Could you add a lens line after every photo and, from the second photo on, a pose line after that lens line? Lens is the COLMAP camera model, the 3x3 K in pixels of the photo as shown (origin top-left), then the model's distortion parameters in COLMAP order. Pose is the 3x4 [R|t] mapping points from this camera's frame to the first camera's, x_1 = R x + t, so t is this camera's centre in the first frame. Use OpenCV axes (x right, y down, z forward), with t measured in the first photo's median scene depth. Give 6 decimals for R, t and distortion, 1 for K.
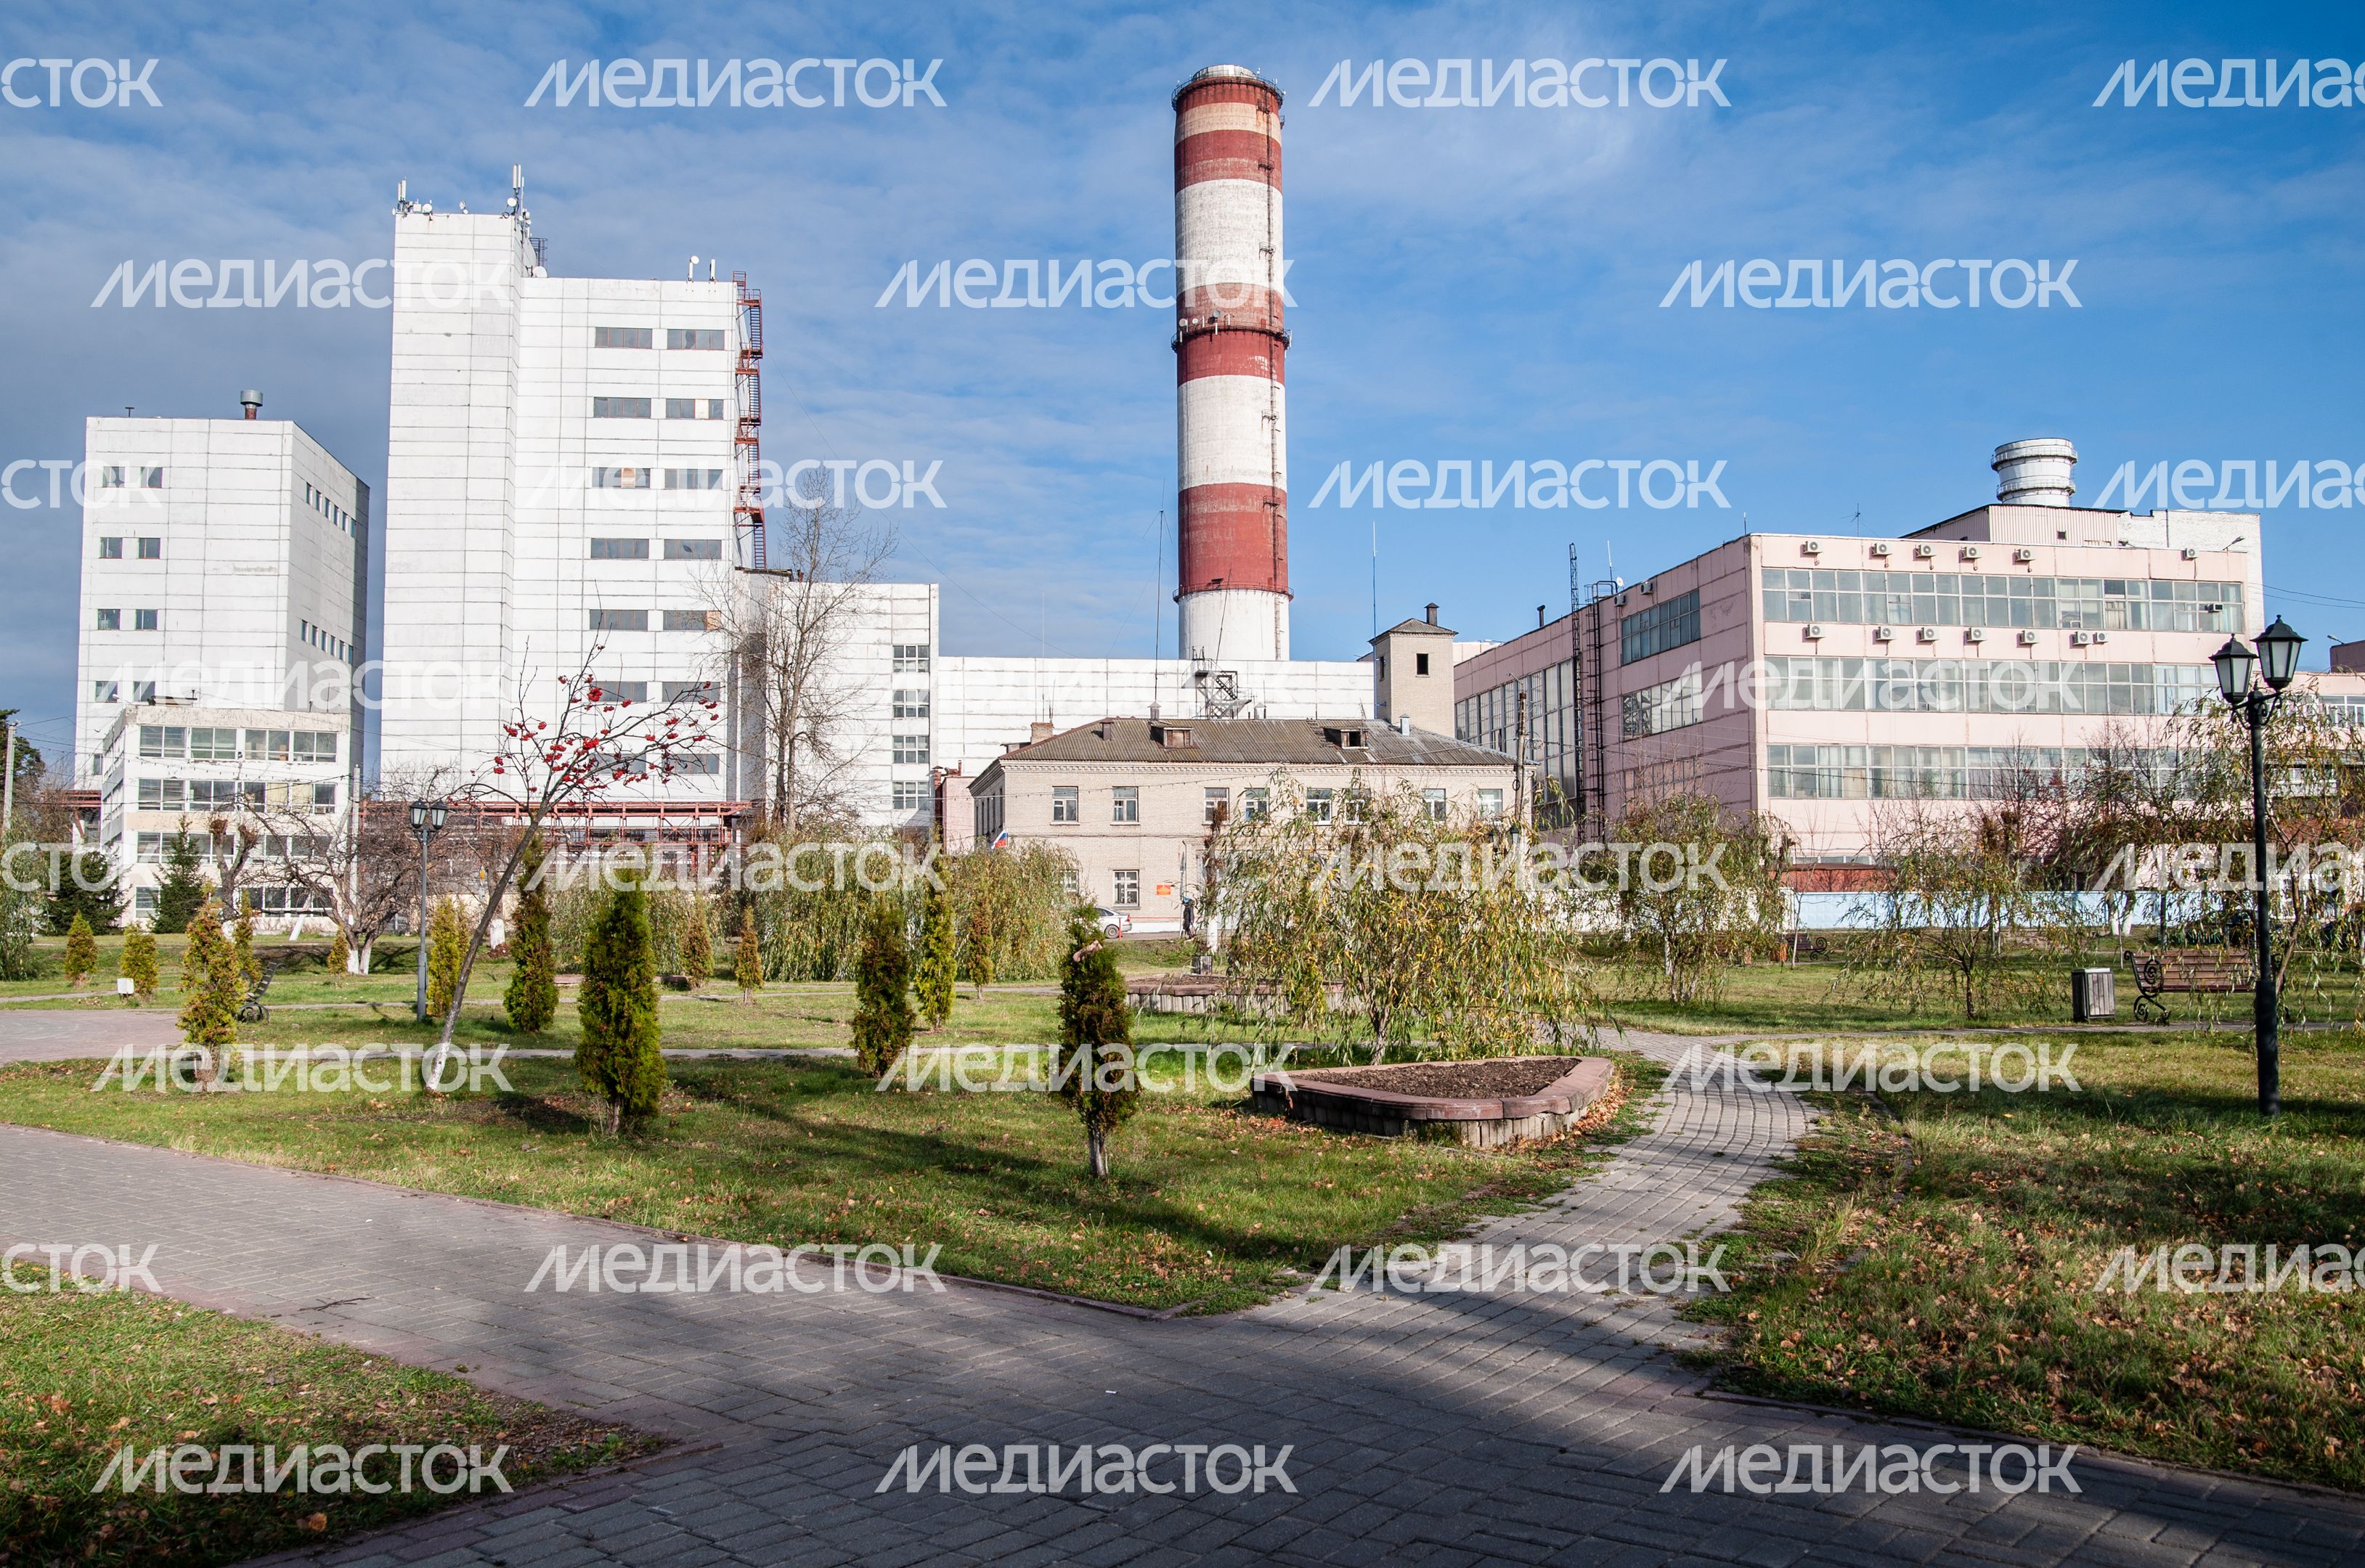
lens RADIAL K [[2044.4, 0, 1182.5], [0, 2044.4, 784.0], [0, 0, 1]] dist [-0.108630, 0.088078]
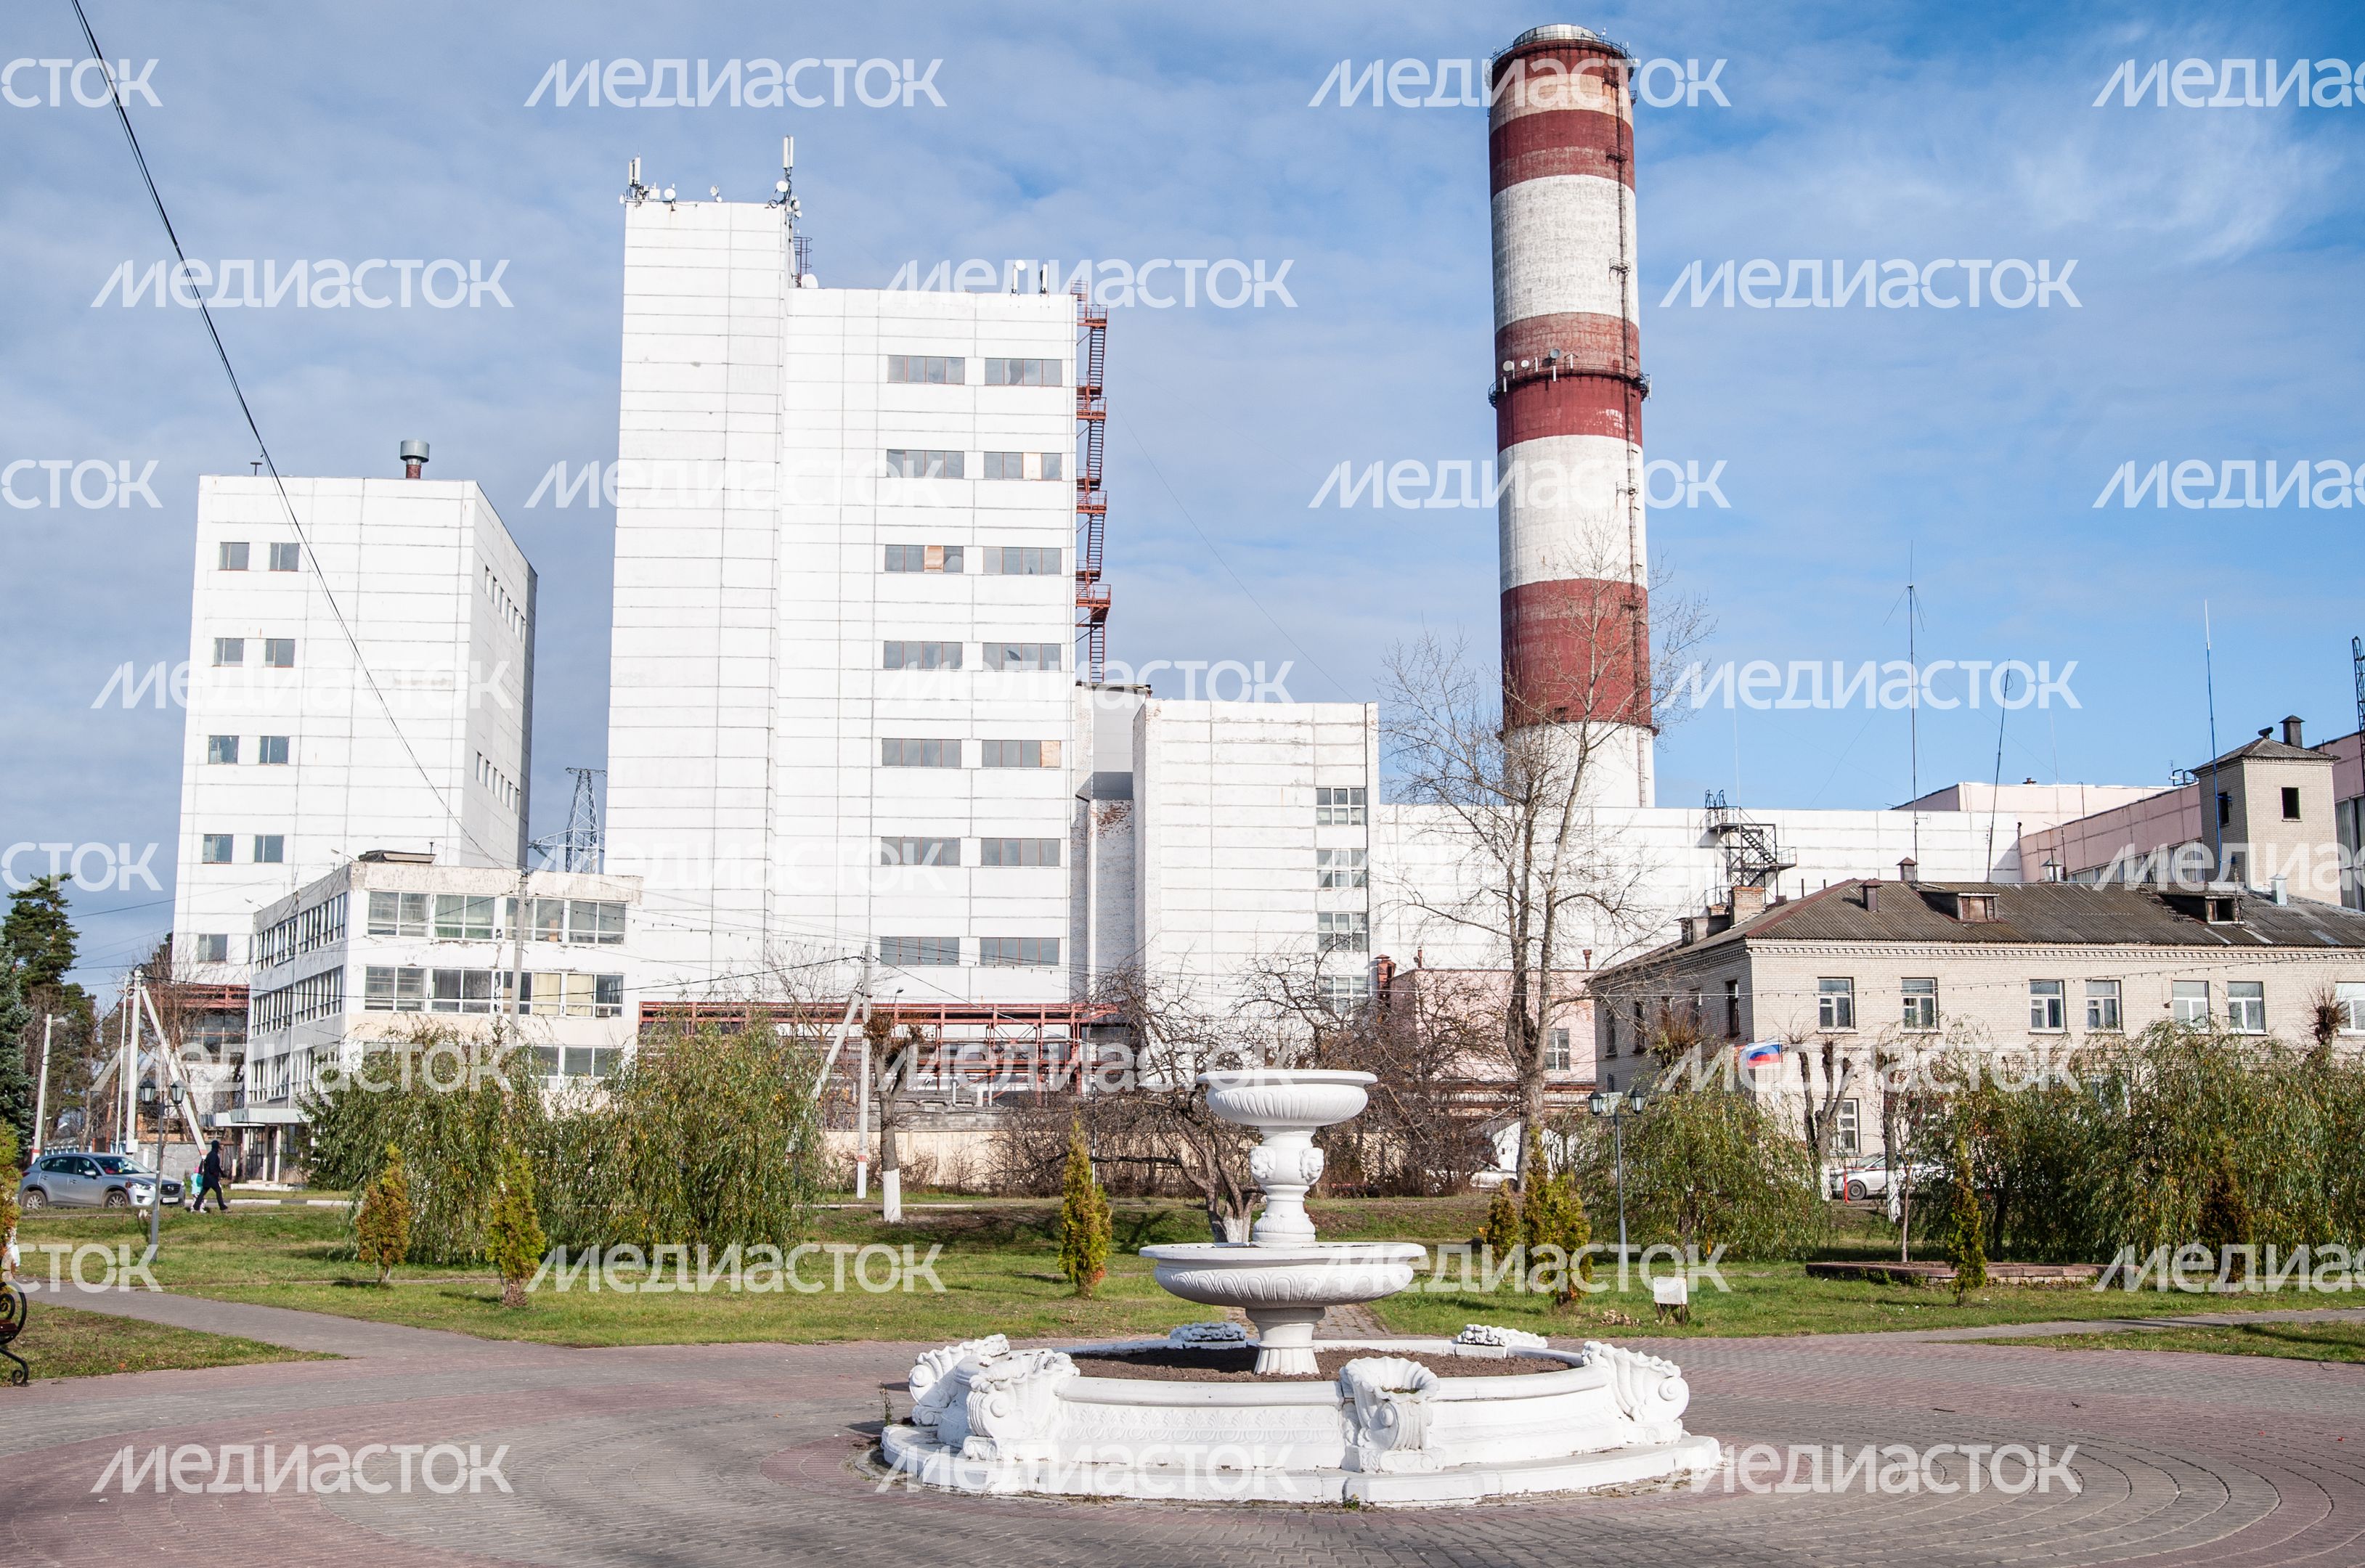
lens RADIAL K [[2639.4, 0, 1046.8], [0, 2639.4, 780.1], [0, 0, 1]] dist [-0.019577, -0.035476]
pose [[0.998259, -0.001499, -0.058971, -0.178605], [-0.003213, 0.996812, -0.079728, 0.004310], [0.058902, 0.079778, 0.995071, 0.060110]]
